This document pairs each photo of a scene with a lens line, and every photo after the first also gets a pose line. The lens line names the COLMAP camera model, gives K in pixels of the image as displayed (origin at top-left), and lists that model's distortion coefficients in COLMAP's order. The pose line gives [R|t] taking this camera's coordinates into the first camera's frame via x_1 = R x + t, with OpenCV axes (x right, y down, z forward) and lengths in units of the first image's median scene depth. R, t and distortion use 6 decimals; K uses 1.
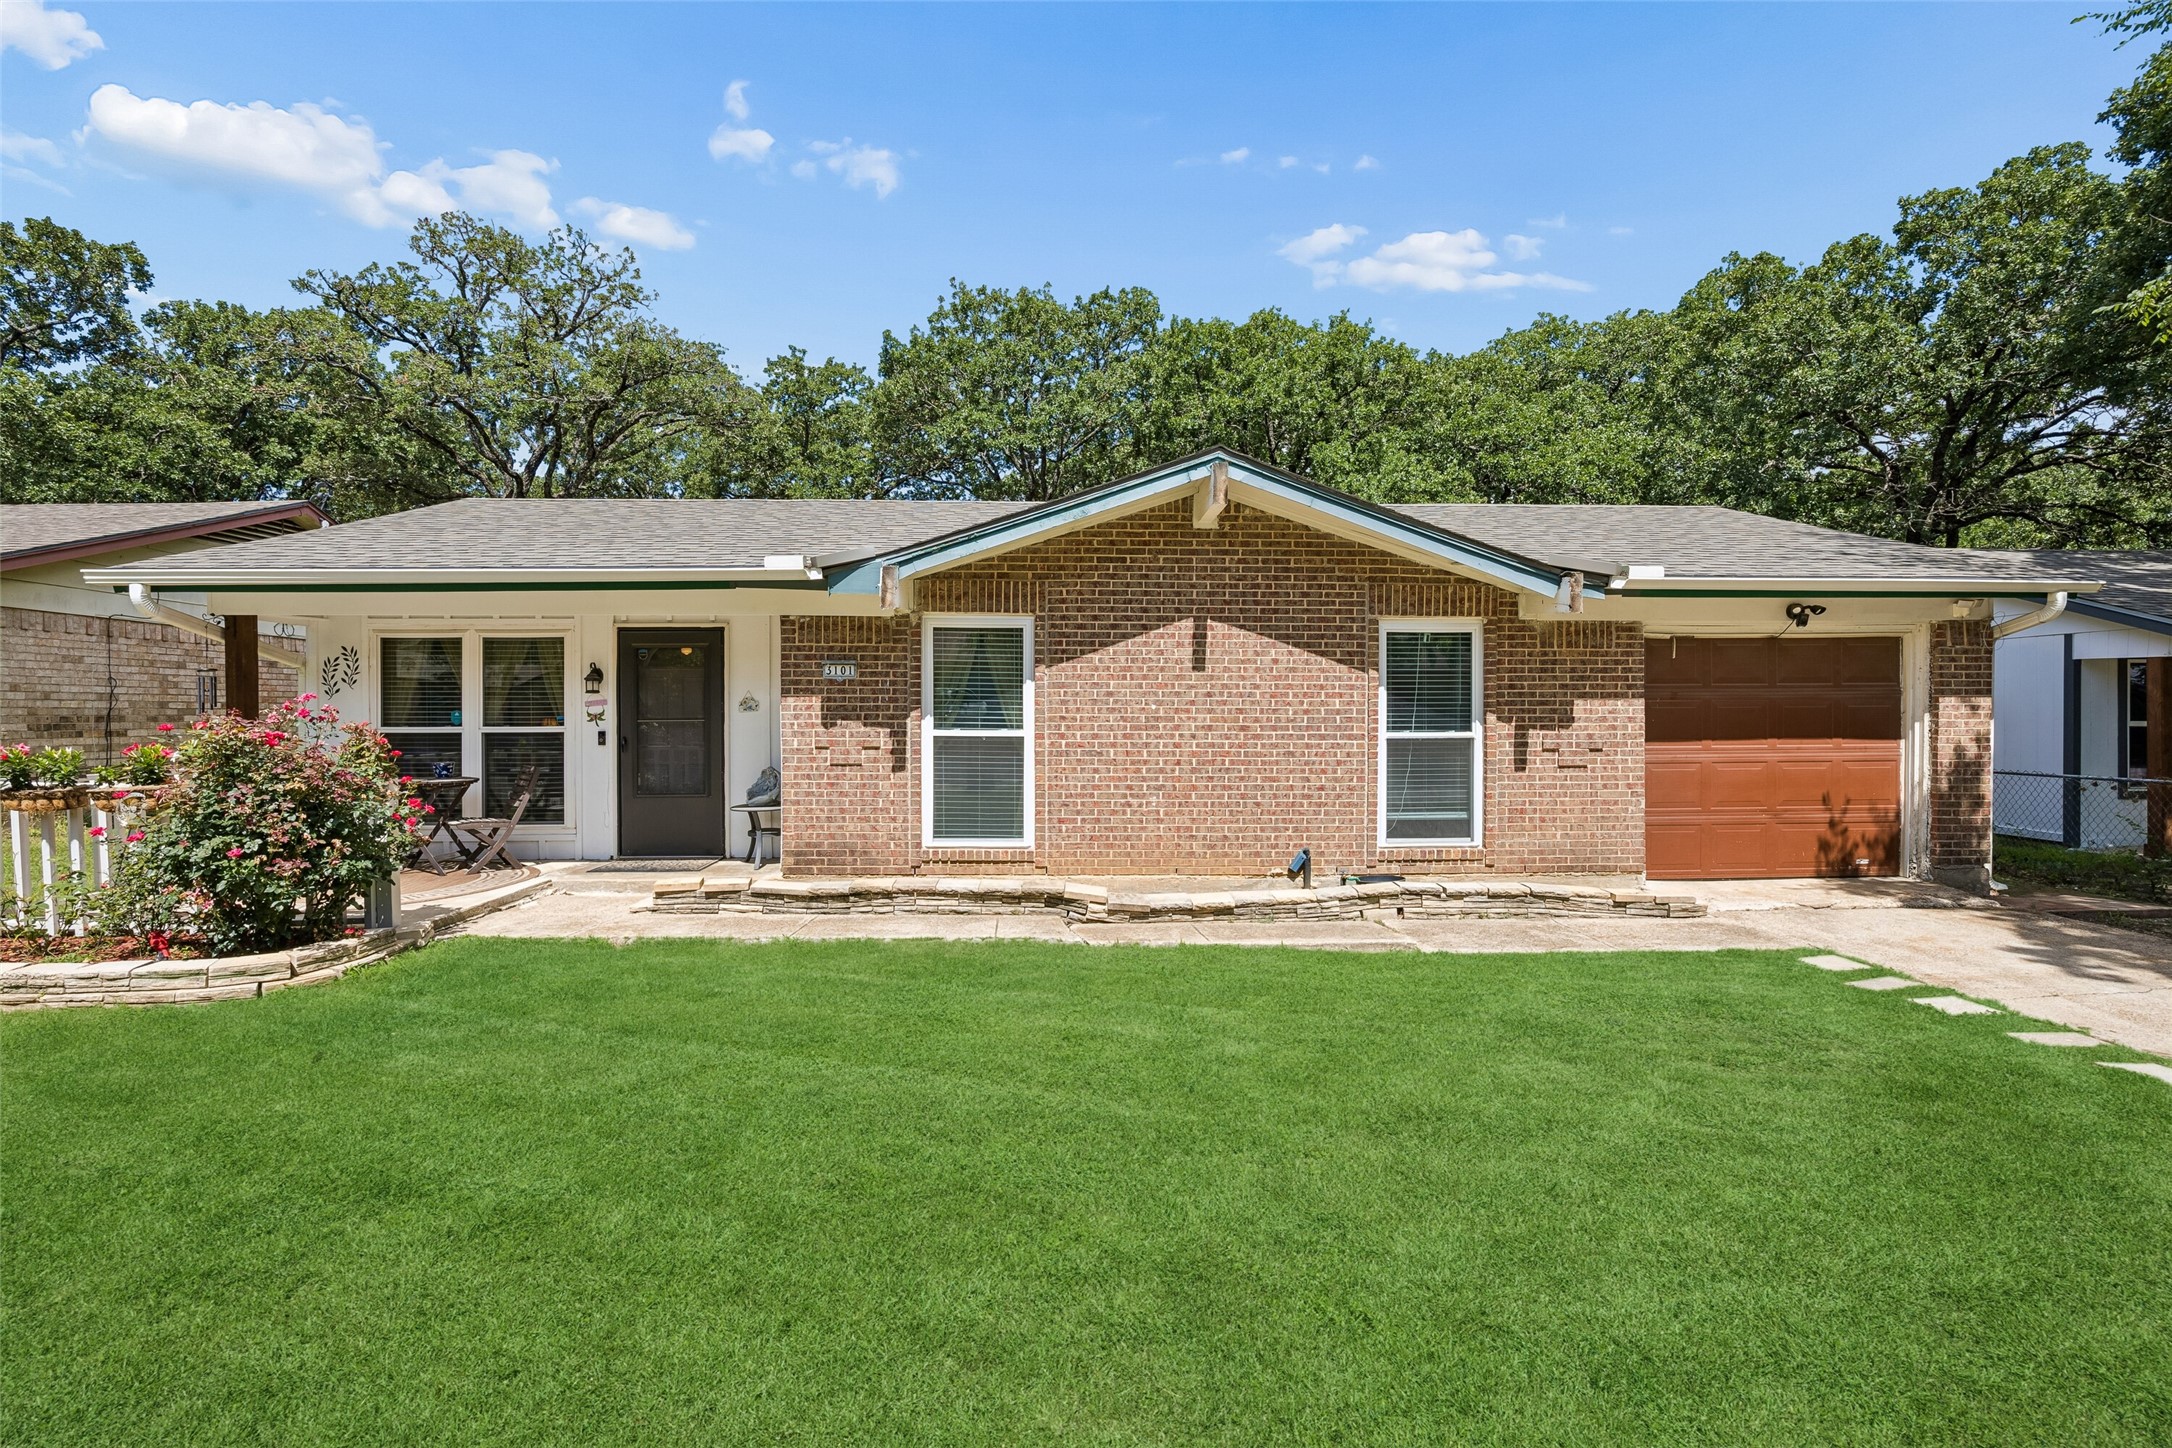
lens RADIAL K [[956.0, 0, 1086.4], [0, 956.0, 718.4], [0, 0, 1]] dist [-0.012279, -0.000928]
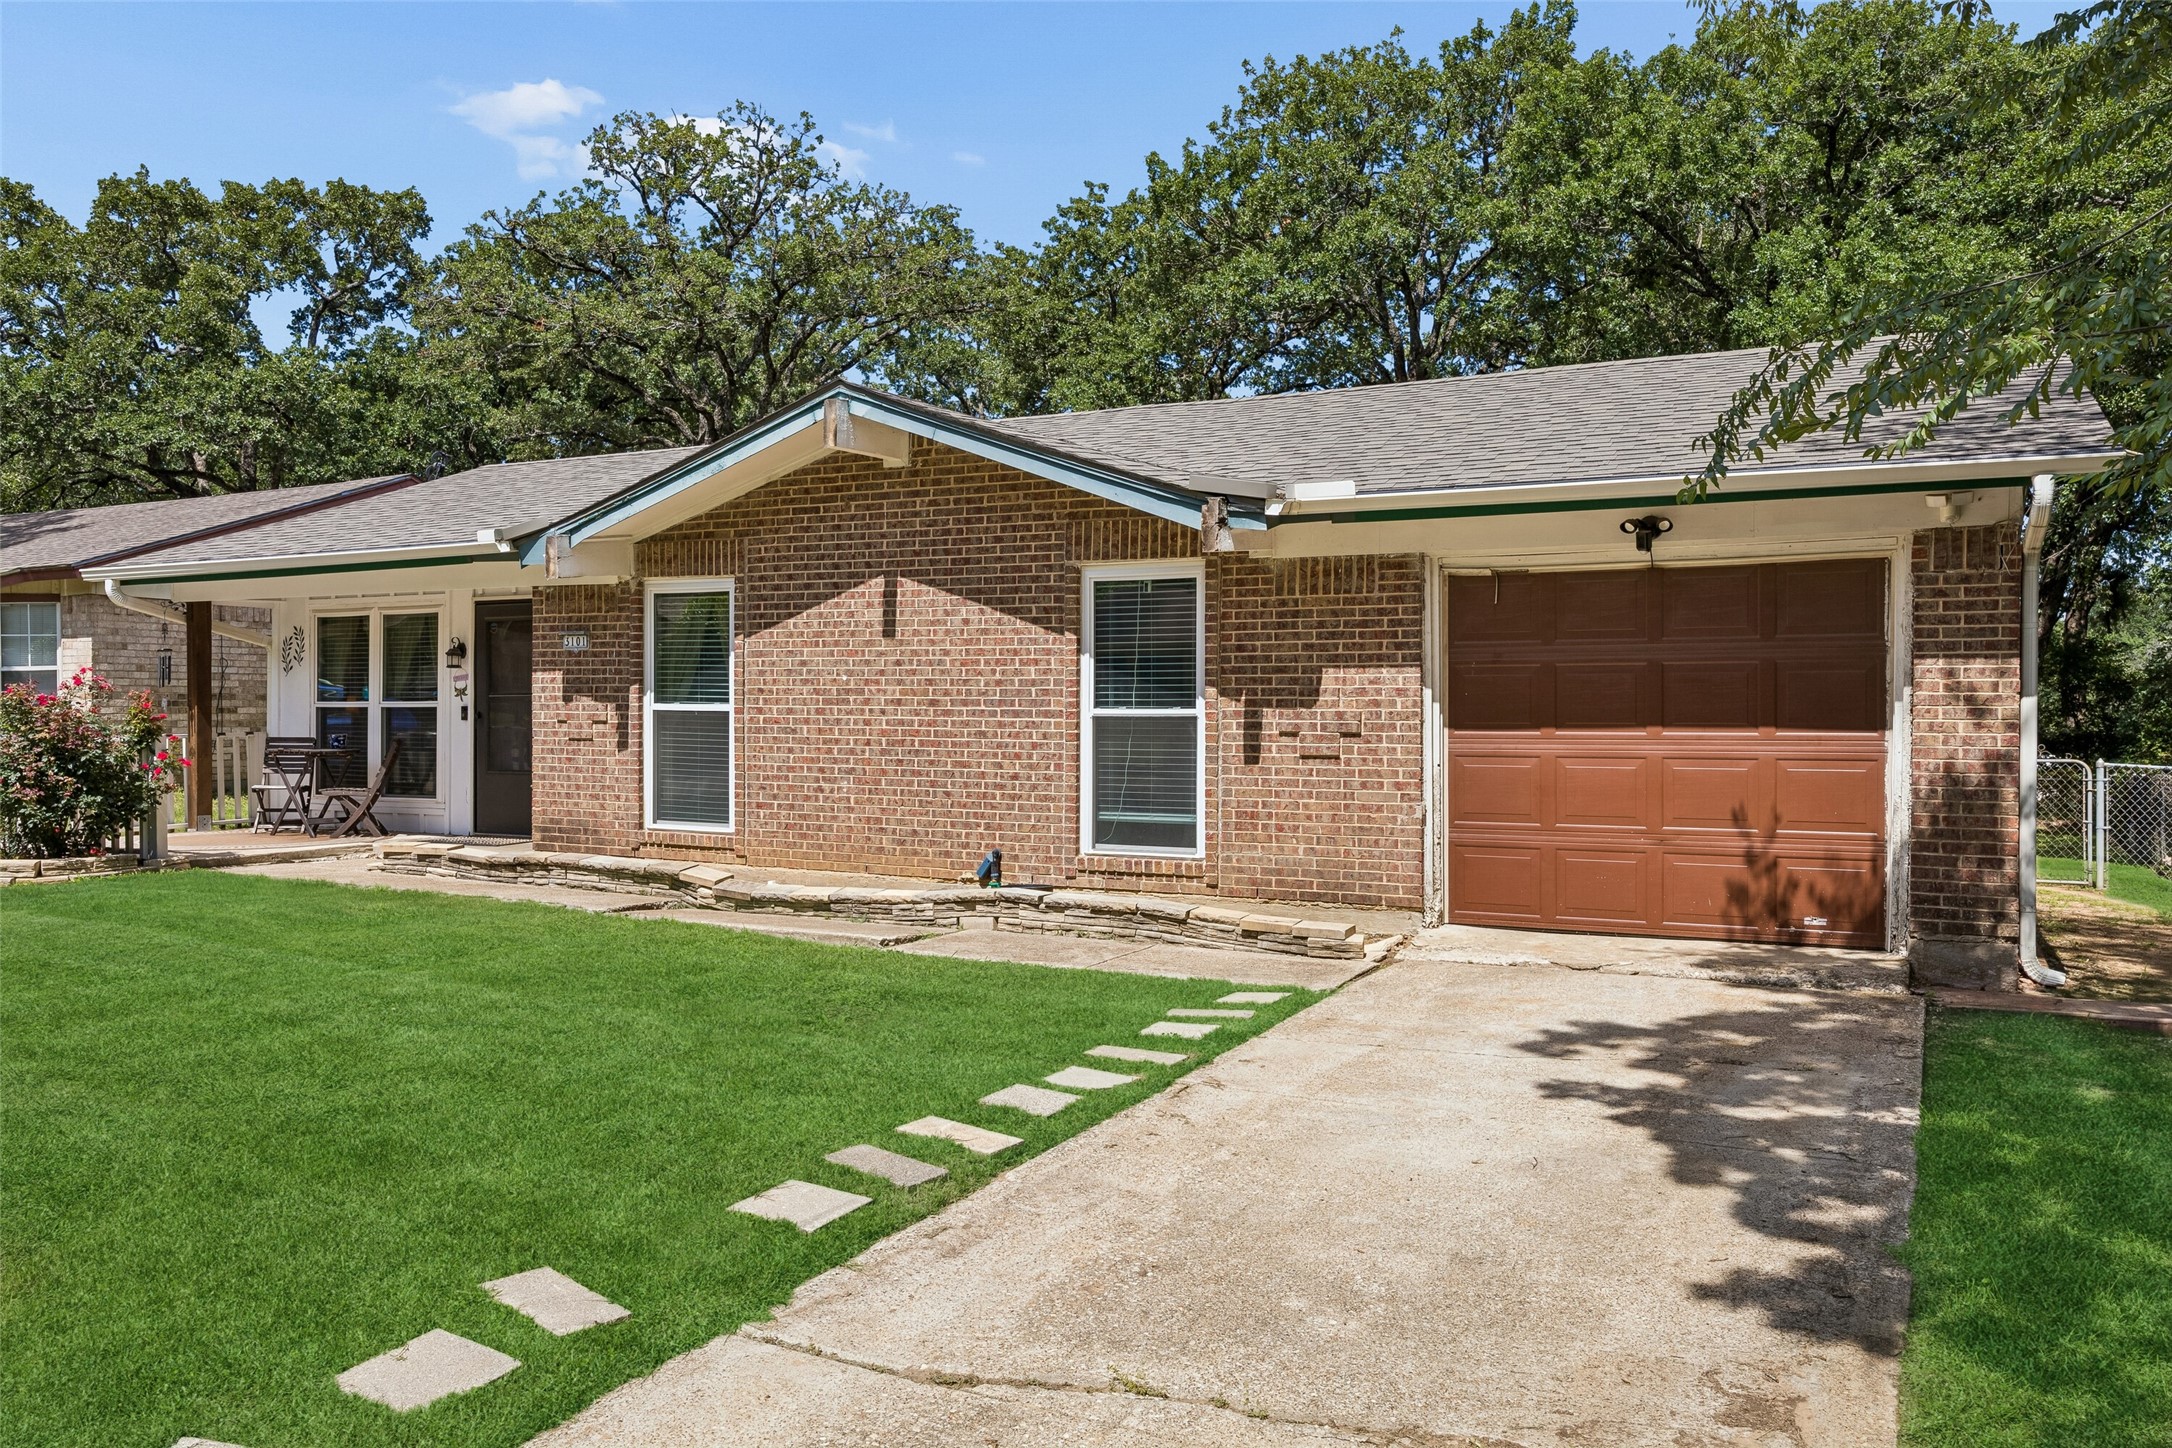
lens RADIAL K [[1620.3, 0, 1079.5], [0, 1620.3, 719.1], [0, 0, 1]] dist [-0.003367, -0.000266]
pose [[0.870923, 0.007335, -0.491365, 0.970668], [-0.007766, 0.999969, 0.001162, 0.021871], [0.491359, 0.002804, 0.870953, -0.171894]]
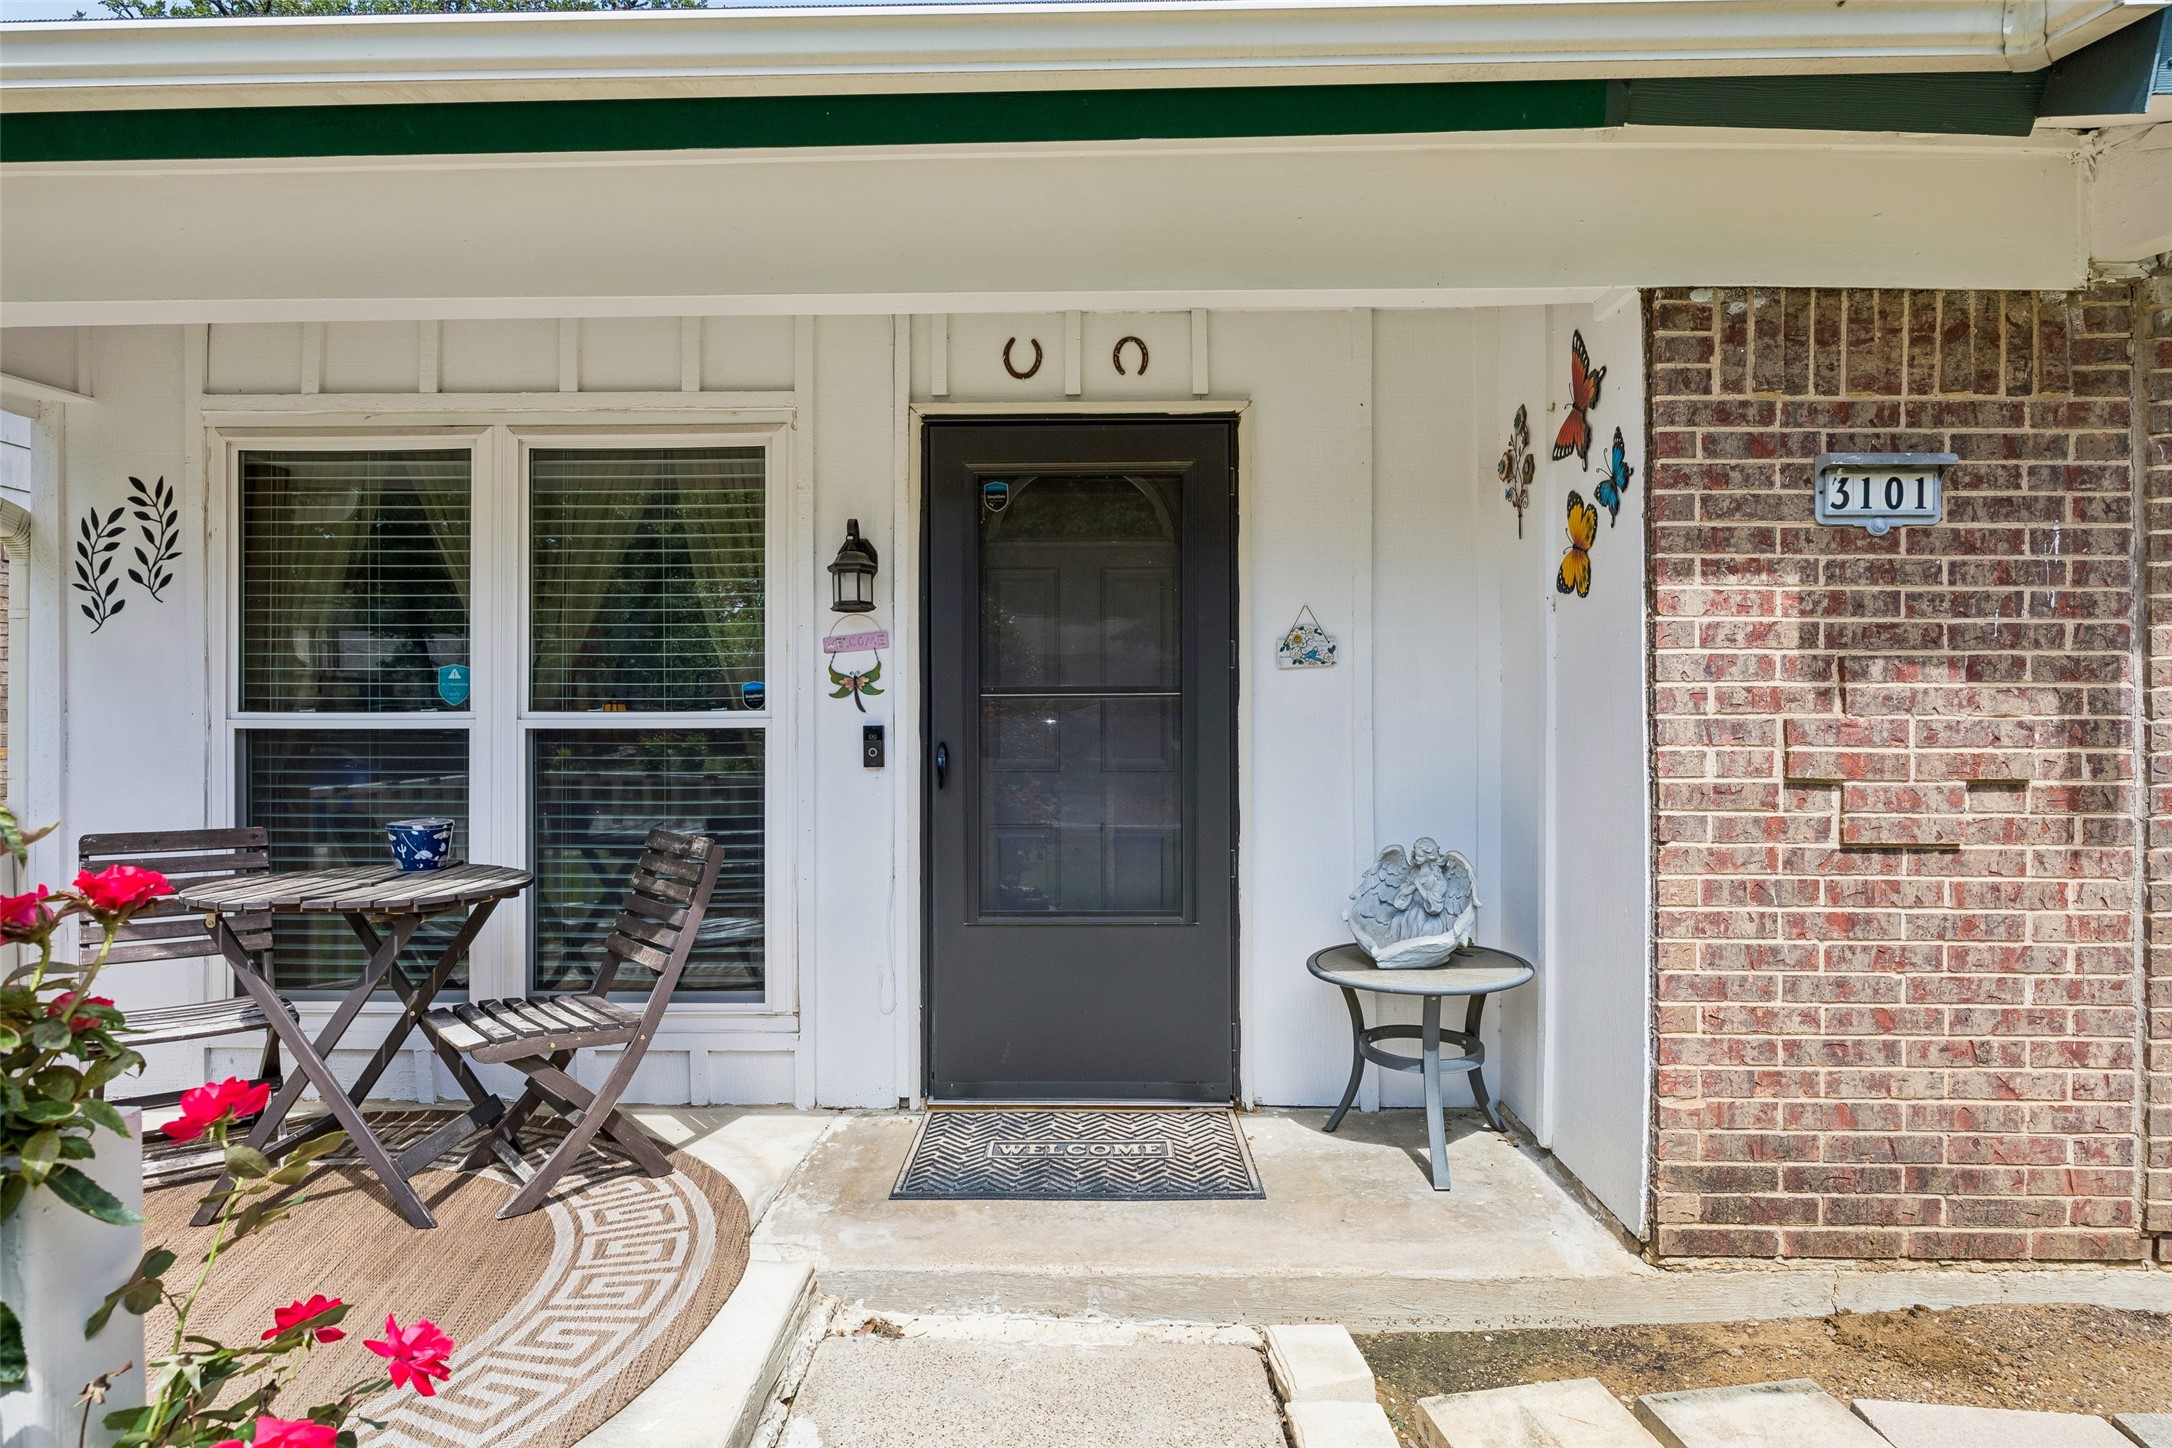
lens RADIAL K [[1222.0, 0, 1087.3], [0, 1222.0, 717.3], [0, 0, 1]] dist [-0.007475, -0.000620]
pose [[0.998059, 0.001779, -0.062250, -0.448671], [-0.002223, 0.999973, -0.007062, 0.014735], [0.062236, 0.007187, 0.998036, 0.635356]]
